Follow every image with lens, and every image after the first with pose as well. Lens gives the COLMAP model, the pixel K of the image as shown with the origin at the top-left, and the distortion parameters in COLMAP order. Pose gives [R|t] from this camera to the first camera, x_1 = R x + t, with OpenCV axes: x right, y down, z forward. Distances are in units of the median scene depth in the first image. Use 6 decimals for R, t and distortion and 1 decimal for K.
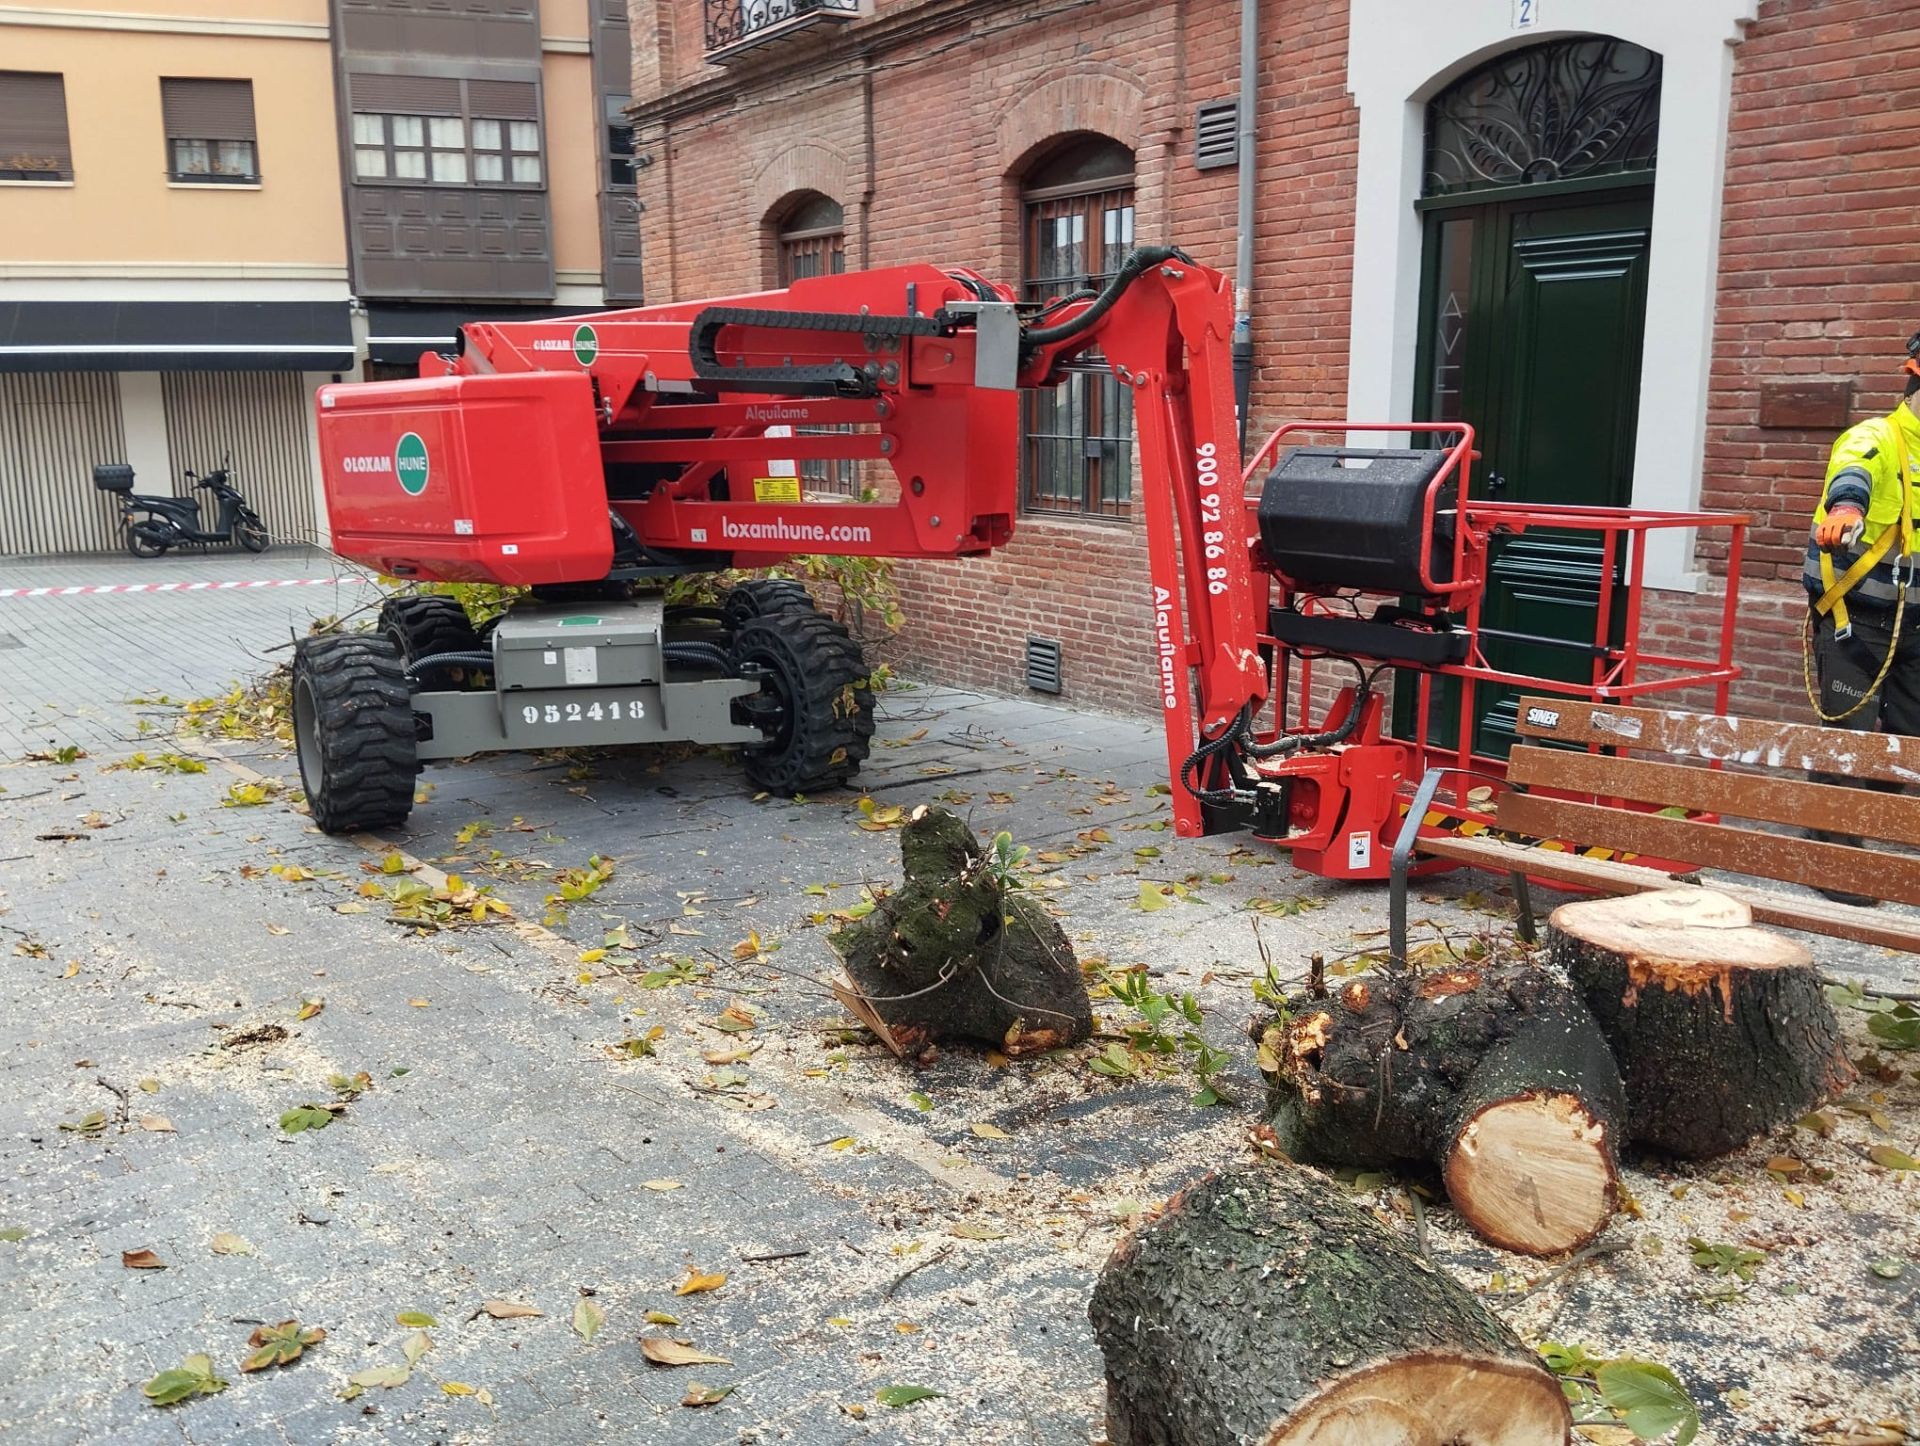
lens RADIAL K [[1648.1, 0, 944.7], [0, 1648.1, 696.8], [0, 0, 1]] dist [0.078119, -0.159974]
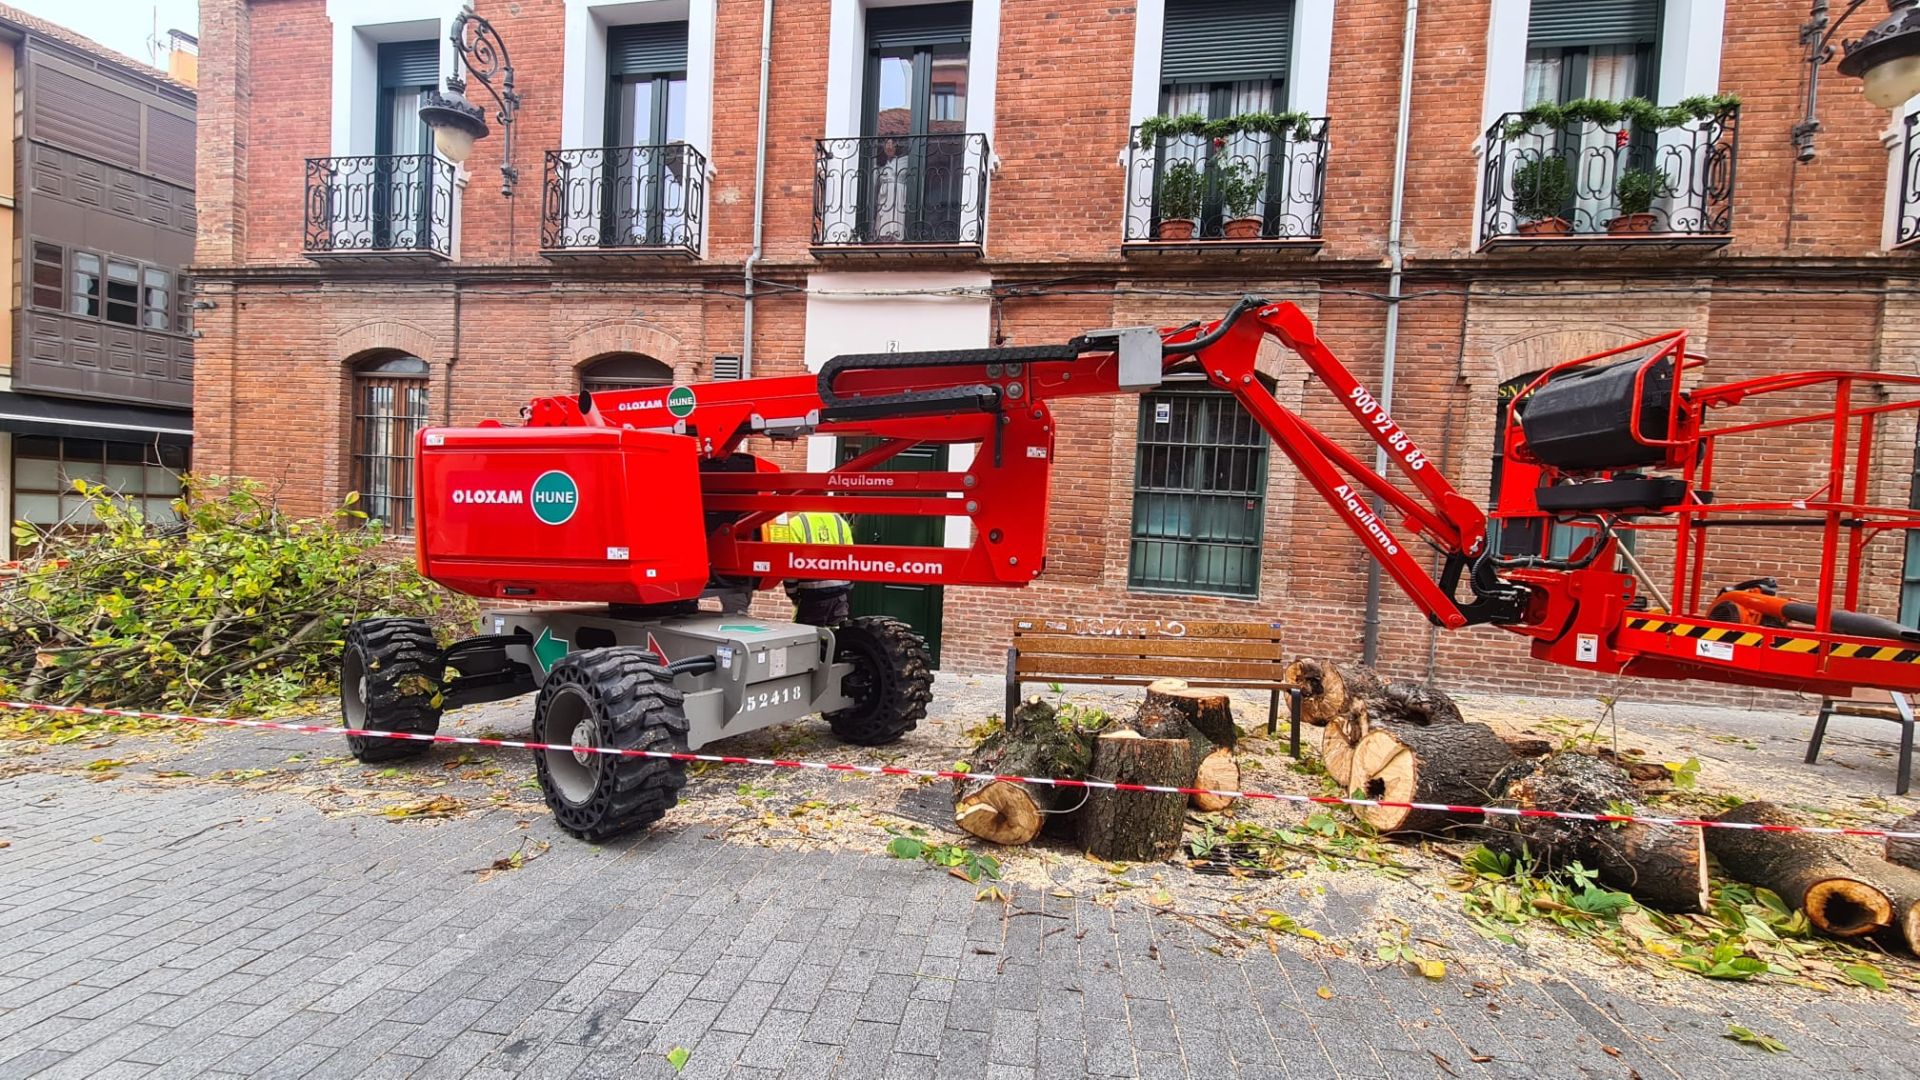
lens RADIAL K [[783.8, 0, 942.5], [0, 783.8, 548.0], [0, 0, 1]] dist [0.003988, -0.001050]
pose [[0.710596, 0.028902, 0.703006, -0.311844], [0.063297, 0.992479, -0.104783, 0.005741], [-0.700747, 0.118956, 0.703422, 0.130853]]
